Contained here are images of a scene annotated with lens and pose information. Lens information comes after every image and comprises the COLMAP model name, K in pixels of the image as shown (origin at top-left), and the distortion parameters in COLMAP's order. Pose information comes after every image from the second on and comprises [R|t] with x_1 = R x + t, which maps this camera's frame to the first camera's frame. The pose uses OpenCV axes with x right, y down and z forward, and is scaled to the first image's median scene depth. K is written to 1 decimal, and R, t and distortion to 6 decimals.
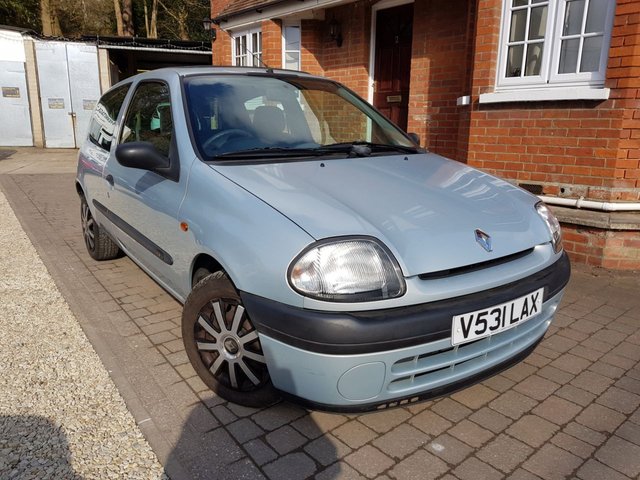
lens RADIAL K [[502.6, 0, 320.1], [0, 502.6, 243.5], [0, 0, 1]] dist [0.000245, -0.007565]
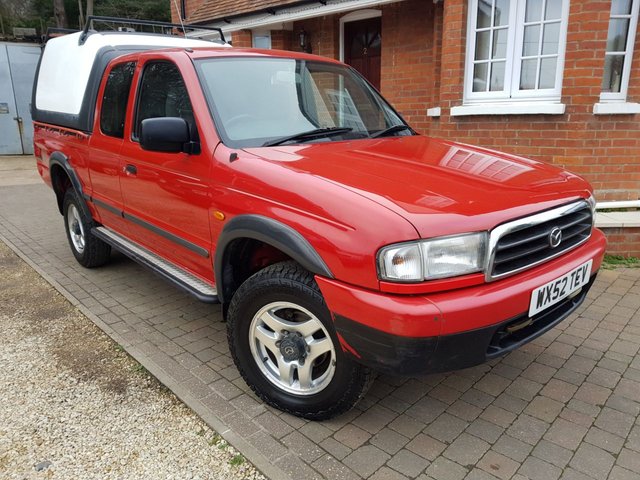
lens RADIAL K [[501.2, 0, 334.0], [0, 501.2, 239.8], [0, 0, 1]] dist [0.031653, -0.060621]
pose [[0.990863, -0.051649, 0.124593, -0.093995], [0.050309, 0.998637, 0.013873, -0.037058], [-0.125140, -0.007478, 0.992111, -0.069505]]
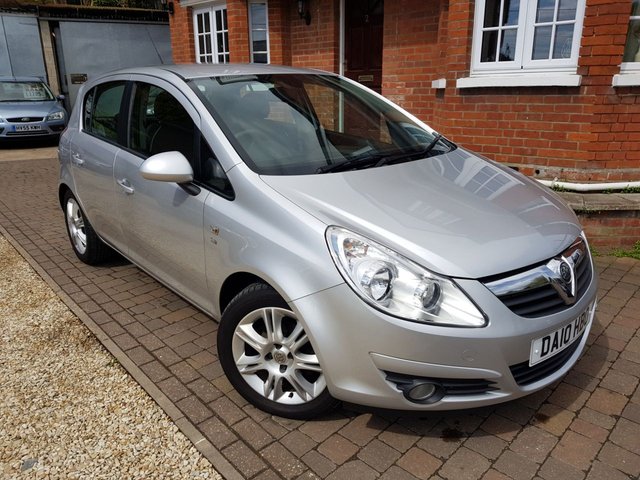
lens RADIAL K [[503.2, 0, 323.6], [0, 503.2, 240.4], [0, 0, 1]] dist [-0.002980, -0.004990]
pose [[0.994304, -0.052928, 0.092514, -0.070188], [0.046930, 0.996725, 0.065858, -0.051374], [-0.095697, -0.061141, 0.993531, -0.017818]]
